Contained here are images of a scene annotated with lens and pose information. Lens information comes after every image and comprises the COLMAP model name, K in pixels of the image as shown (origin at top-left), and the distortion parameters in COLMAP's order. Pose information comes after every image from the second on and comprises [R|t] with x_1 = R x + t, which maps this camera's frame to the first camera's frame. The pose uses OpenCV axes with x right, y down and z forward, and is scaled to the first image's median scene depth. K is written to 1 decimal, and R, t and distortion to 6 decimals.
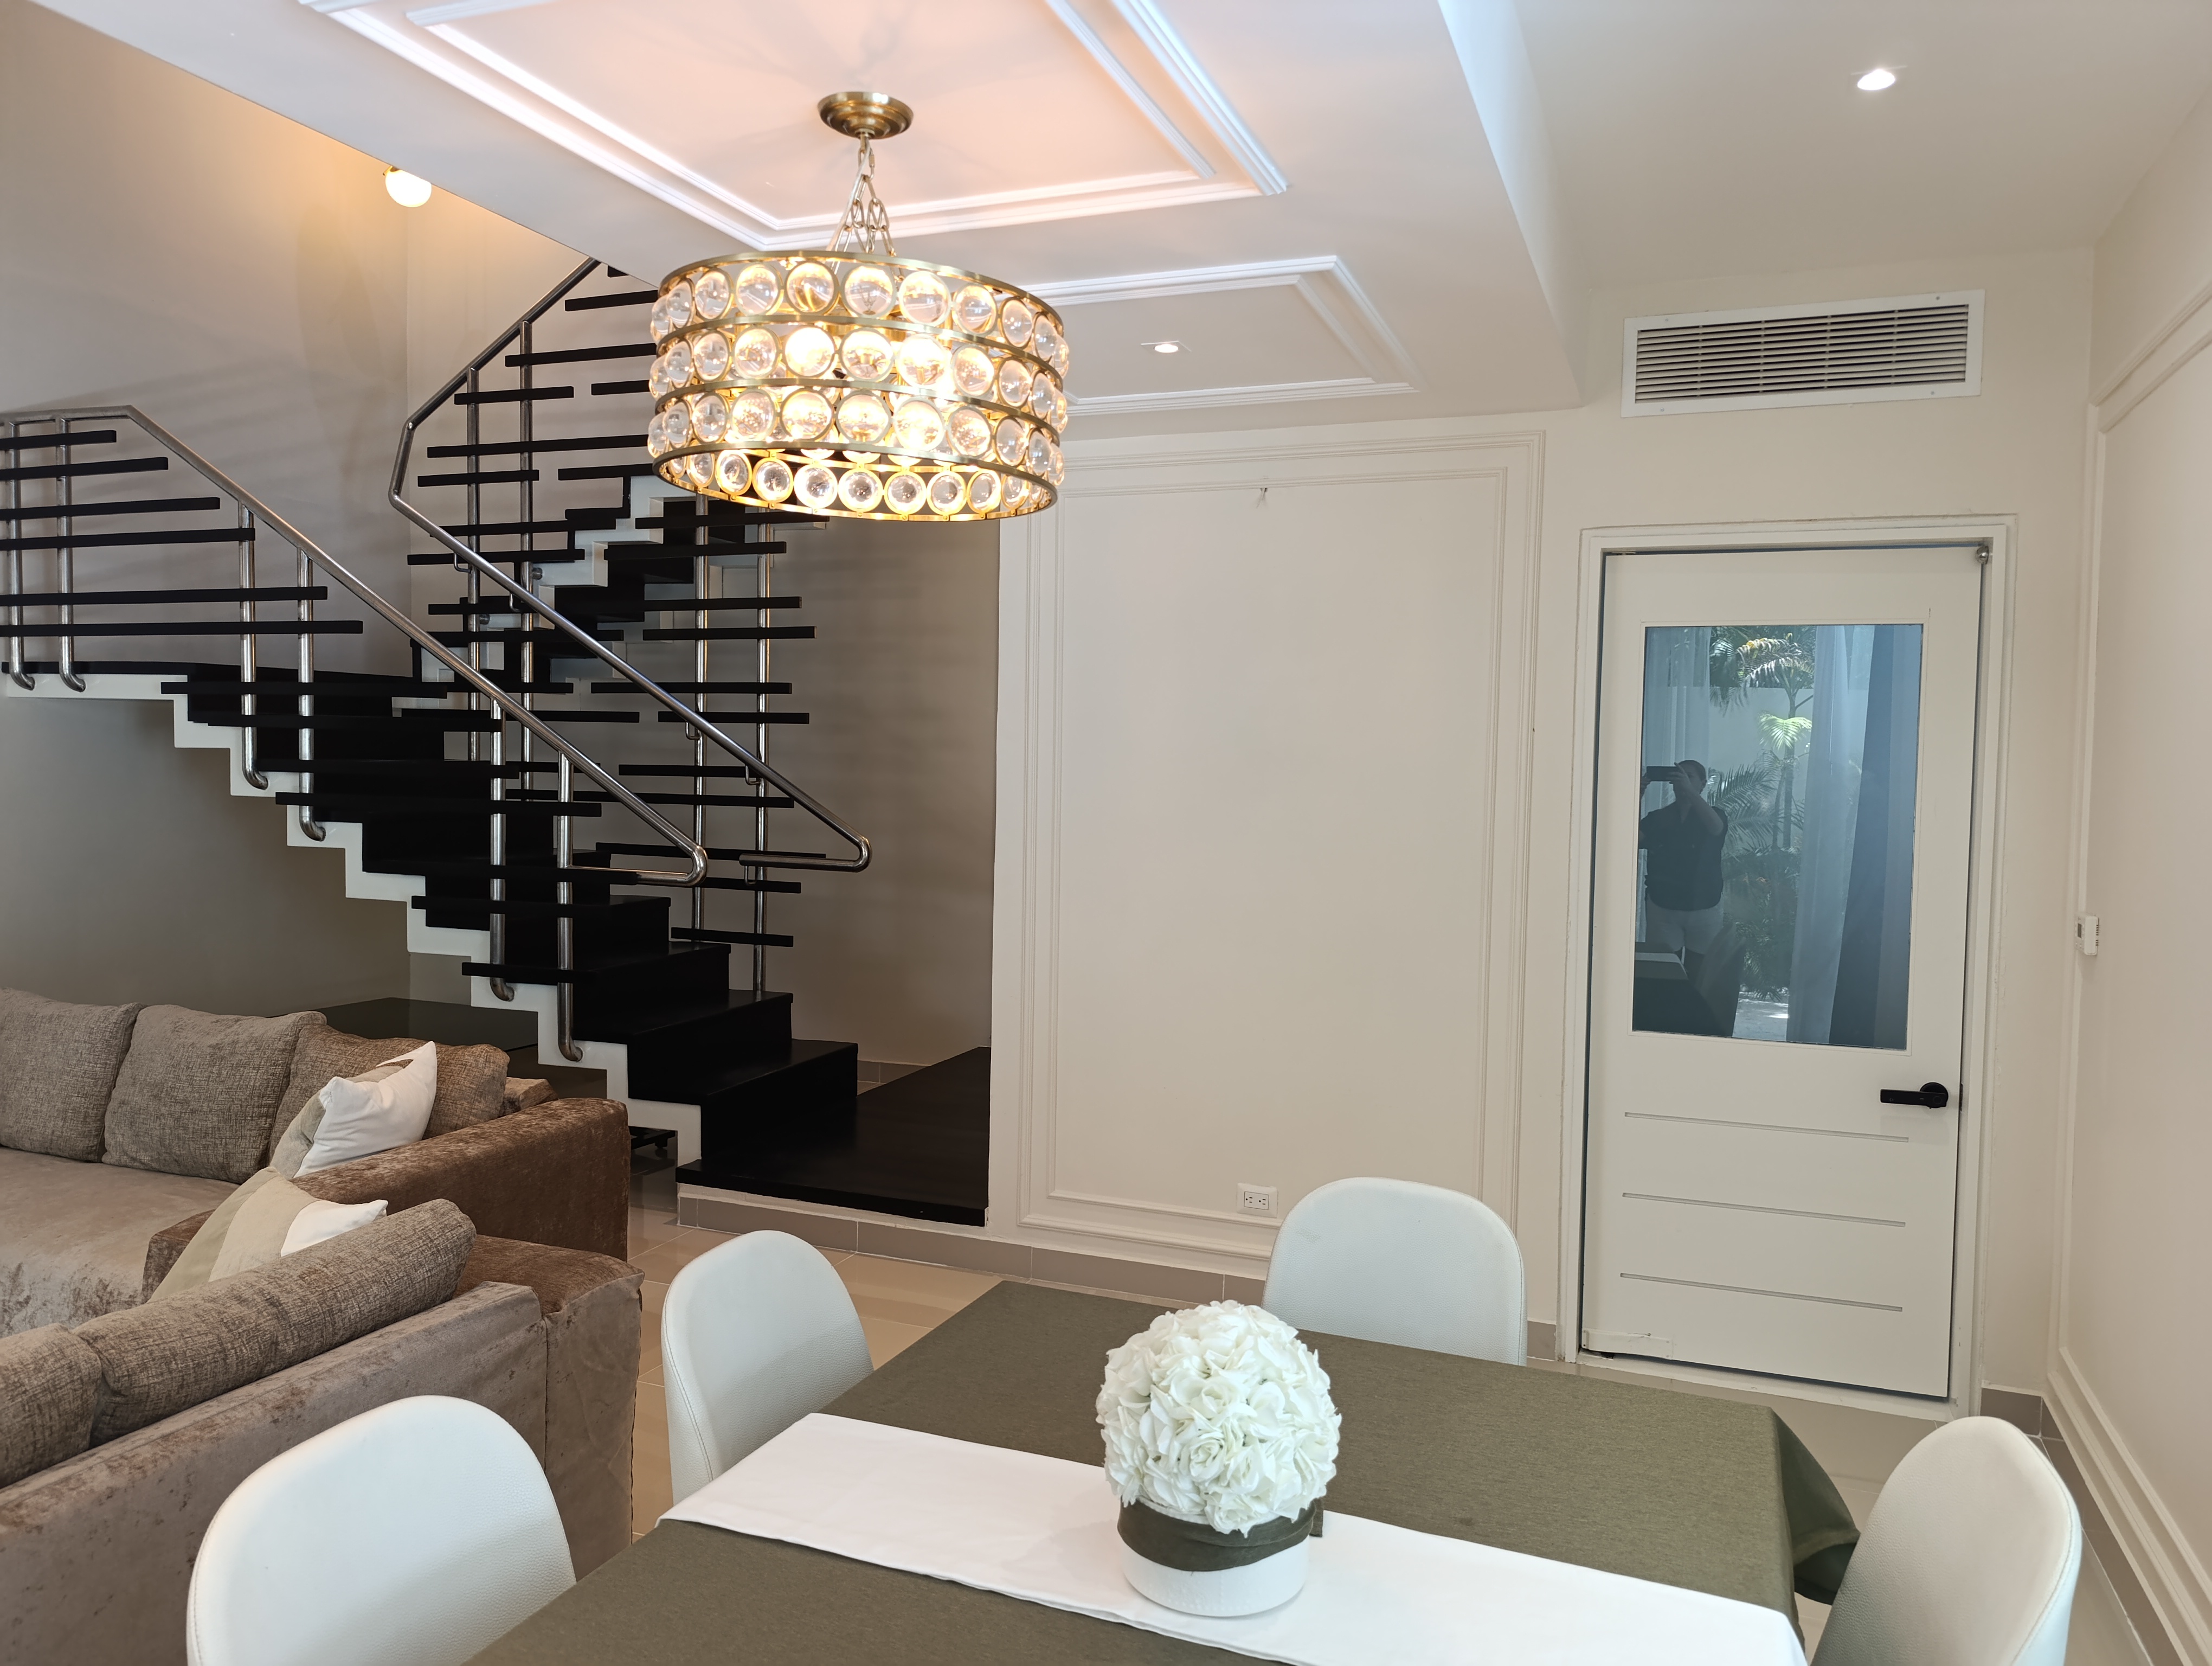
lens RADIAL K [[1550.8, 0, 1115.1], [0, 1550.8, 833.0], [0, 0, 1]] dist [0.044256, -0.053090]
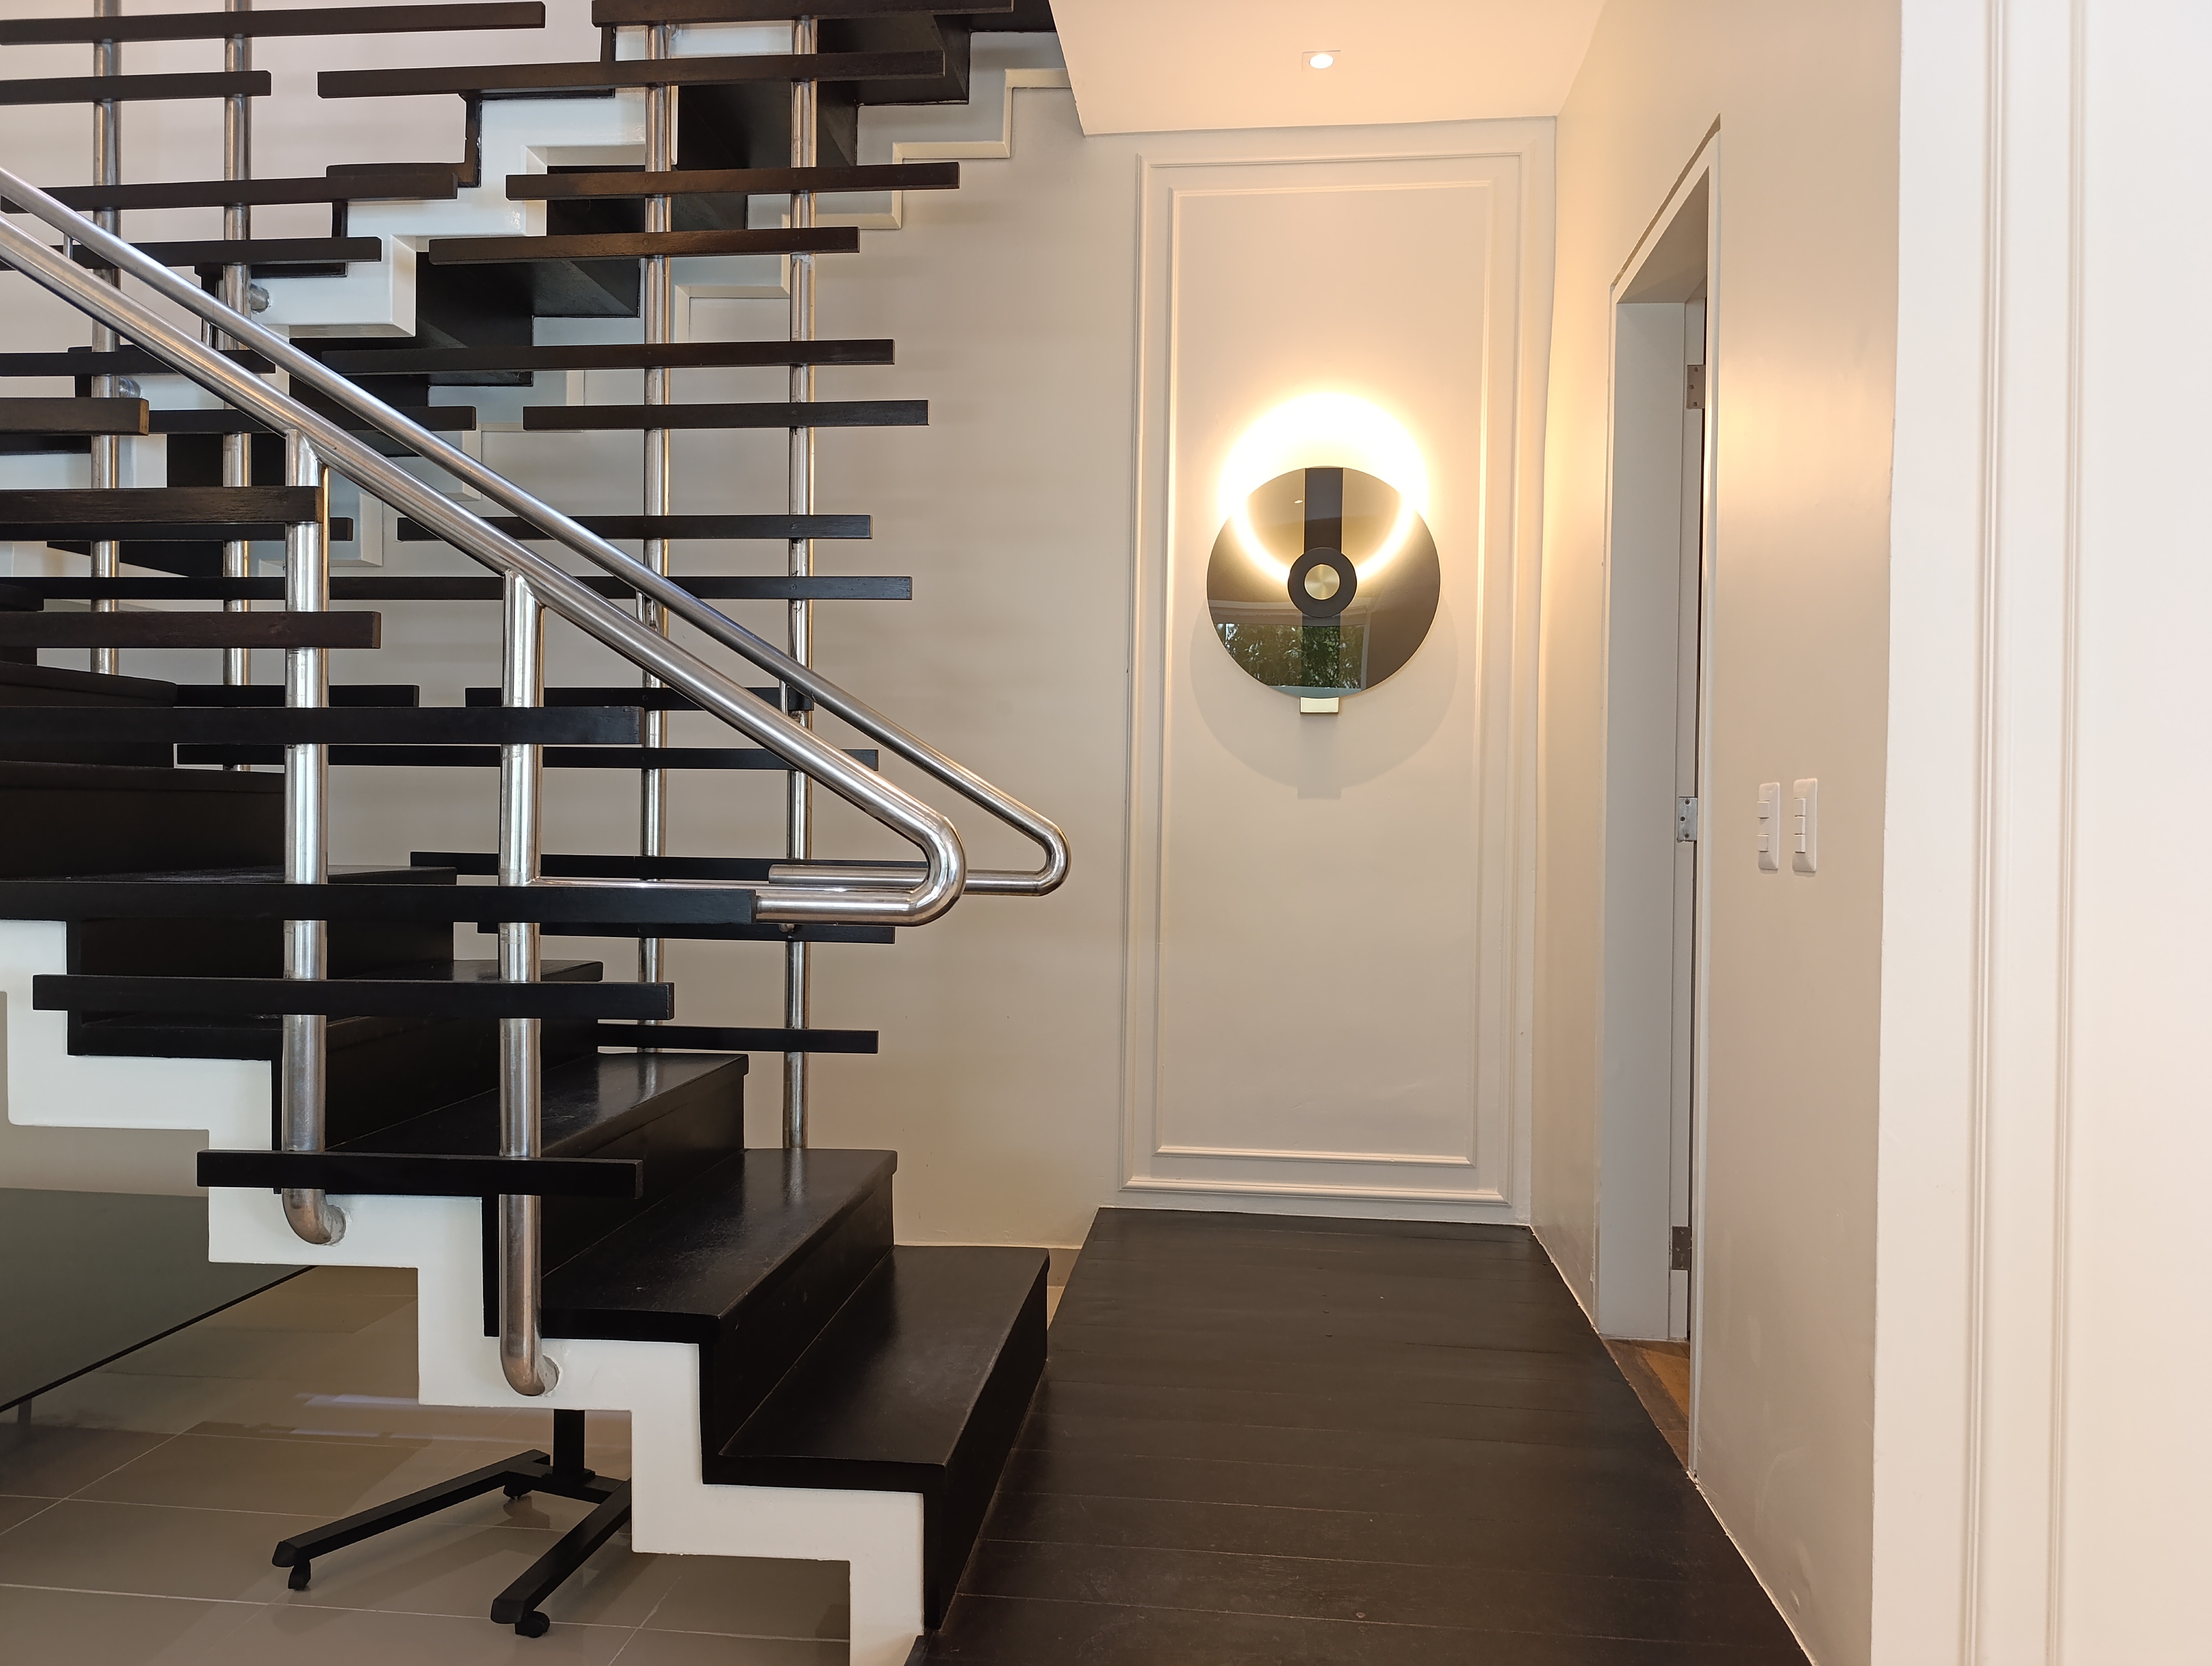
lens RADIAL K [[1550.8, 0, 1115.1], [0, 1550.8, 833.0], [0, 0, 1]] dist [0.044256, -0.053090]
pose [[0.961118, -0.008314, 0.276012, -0.257166], [0.016975, 0.999435, -0.029005, 0.018353], [-0.275615, 0.032563, 0.960716, 0.482200]]
